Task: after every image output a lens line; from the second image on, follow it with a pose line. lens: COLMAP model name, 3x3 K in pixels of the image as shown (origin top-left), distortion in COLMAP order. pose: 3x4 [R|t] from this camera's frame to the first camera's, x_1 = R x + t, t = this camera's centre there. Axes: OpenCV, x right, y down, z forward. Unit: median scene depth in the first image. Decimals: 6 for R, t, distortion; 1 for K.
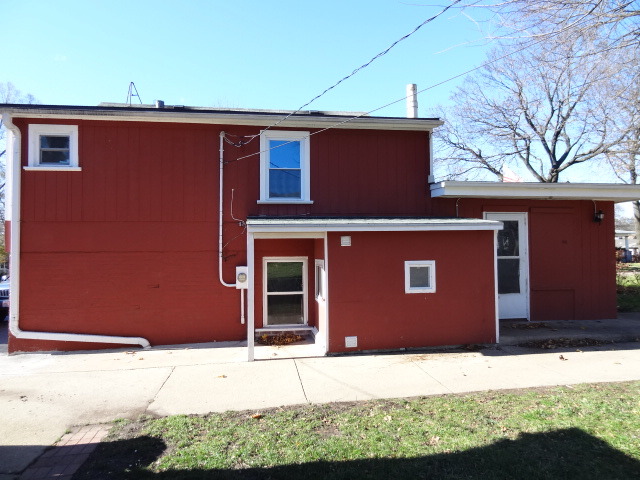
lens RADIAL K [[447.1, 0, 323.6], [0, 447.1, 239.1], [0, 0, 1]] dist [-0.001139, -0.001438]
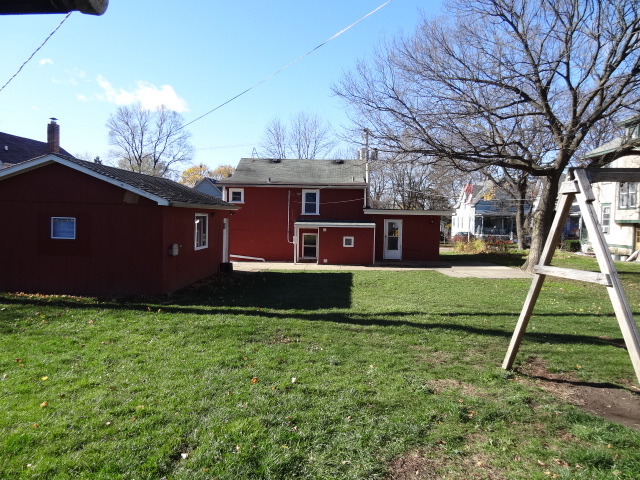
lens RADIAL K [[447.1, 0, 319.8], [0, 447.1, 239.4], [0, 0, 1]] dist [-0.001139, -0.001438]
pose [[0.977829, 0.036699, -0.206163, 0.581097], [-0.021500, 0.996915, 0.075482, -0.144115], [0.208297, -0.069376, 0.975602, -1.832225]]
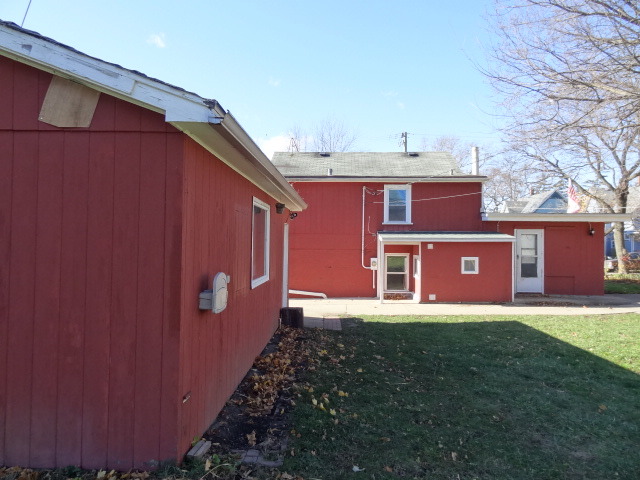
lens RADIAL K [[447.1, 0, 319.7], [0, 447.1, 238.4], [0, 0, 1]] dist [-0.001139, -0.001438]
pose [[0.978778, 0.013849, -0.204457, -0.021624], [-0.010673, 0.999805, 0.016629, -0.049848], [0.204648, -0.014094, 0.978734, -0.885885]]
